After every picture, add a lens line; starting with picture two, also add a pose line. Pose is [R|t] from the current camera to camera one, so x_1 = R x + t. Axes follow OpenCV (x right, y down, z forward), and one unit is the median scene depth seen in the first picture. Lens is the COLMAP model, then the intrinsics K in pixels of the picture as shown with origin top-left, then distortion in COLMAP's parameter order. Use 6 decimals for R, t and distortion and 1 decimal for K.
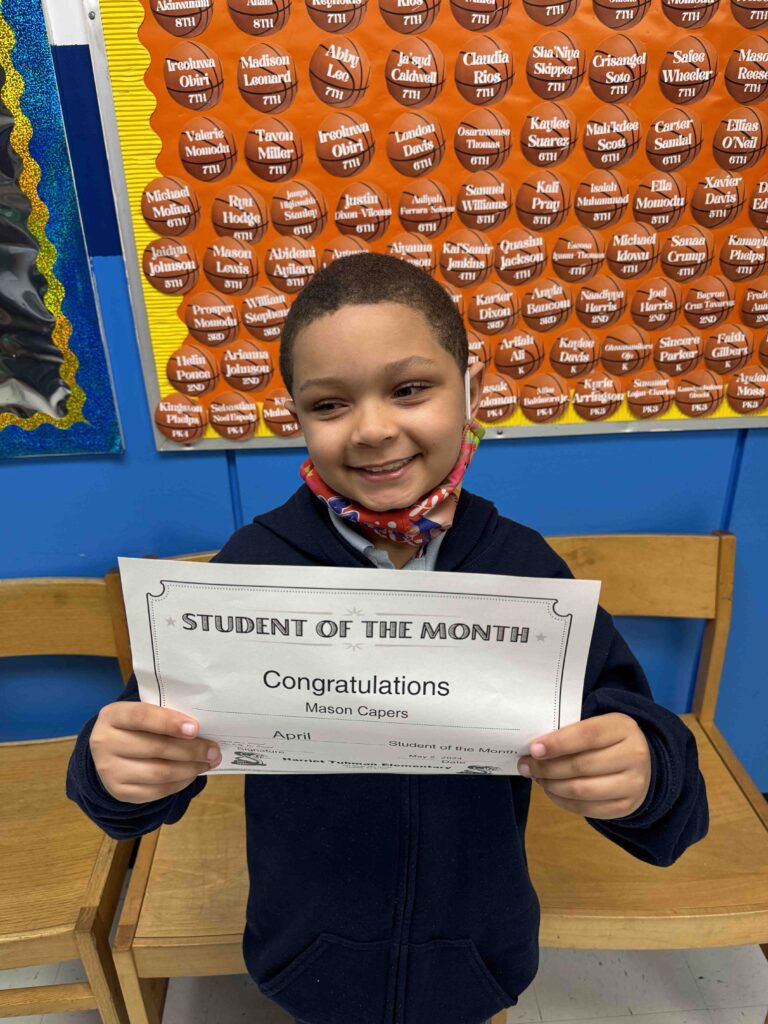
lens RADIAL K [[720.6, 0, 377.4], [0, 720.6, 503.2], [0, 0, 1]] dist [0.003440, -0.023213]
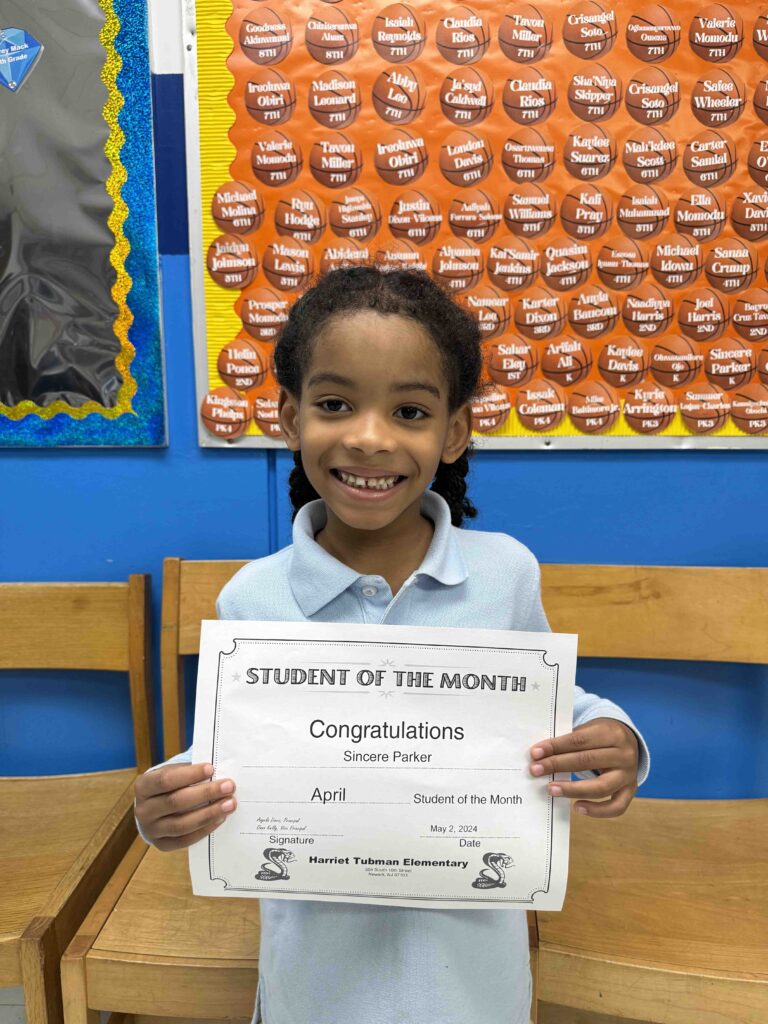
lens RADIAL K [[720.6, 0, 387.3], [0, 720.6, 513.5], [0, 0, 1]] dist [0.003440, -0.023213]
pose [[0.996964, 0.037919, -0.068002, 0.027548], [-0.055393, 0.959205, -0.277230, 0.310120], [0.054715, 0.280155, 0.958394, 0.097580]]
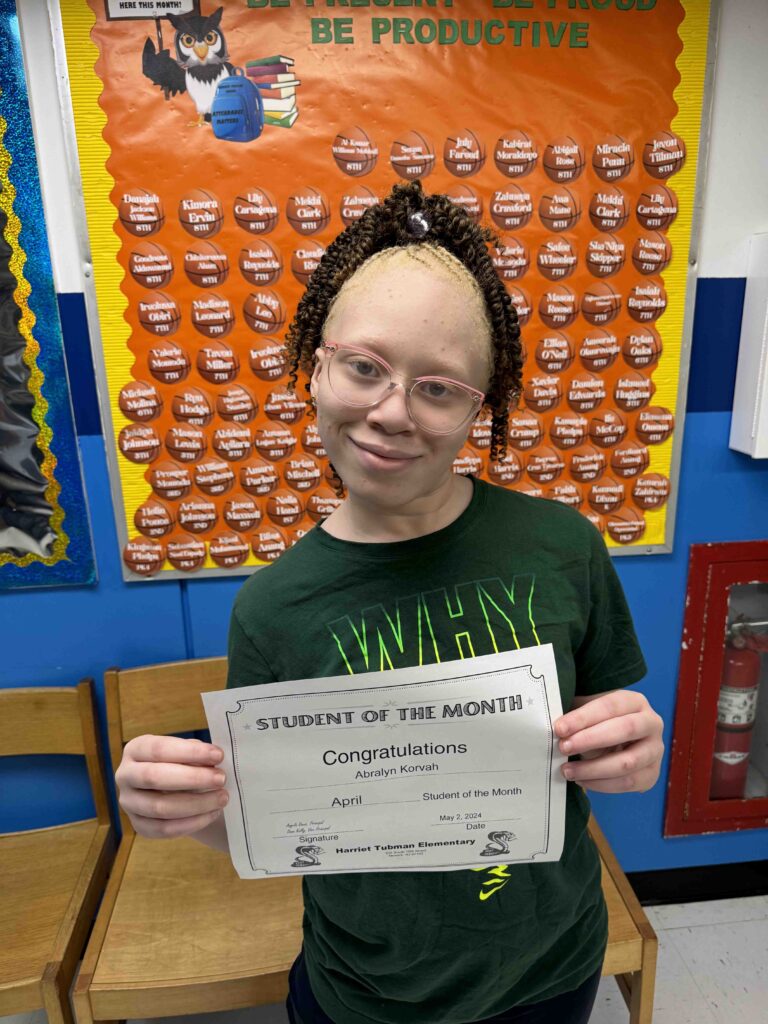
lens RADIAL K [[720.6, 0, 376.1], [0, 720.6, 514.9], [0, 0, 1]] dist [0.003440, -0.023213]
pose [[0.999266, -0.010971, 0.036691, 0.100703], [0.016409, 0.988343, -0.151356, 0.011333], [-0.034603, 0.151847, 0.987798, -0.312301]]
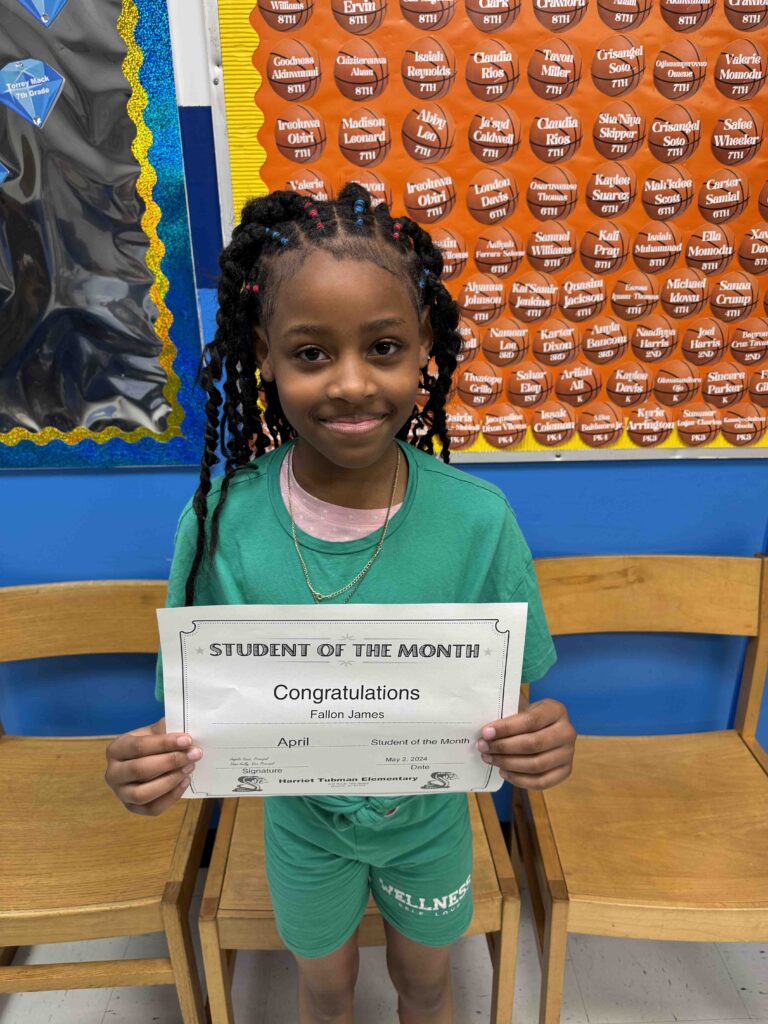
lens RADIAL K [[720.6, 0, 386.0], [0, 720.6, 503.4], [0, 0, 1]] dist [0.003440, -0.023213]
pose [[0.999413, 0.026019, -0.022295, -0.072232], [-0.027201, 0.998144, -0.054476, 0.045014], [0.020836, 0.055051, 0.998266, -0.097352]]
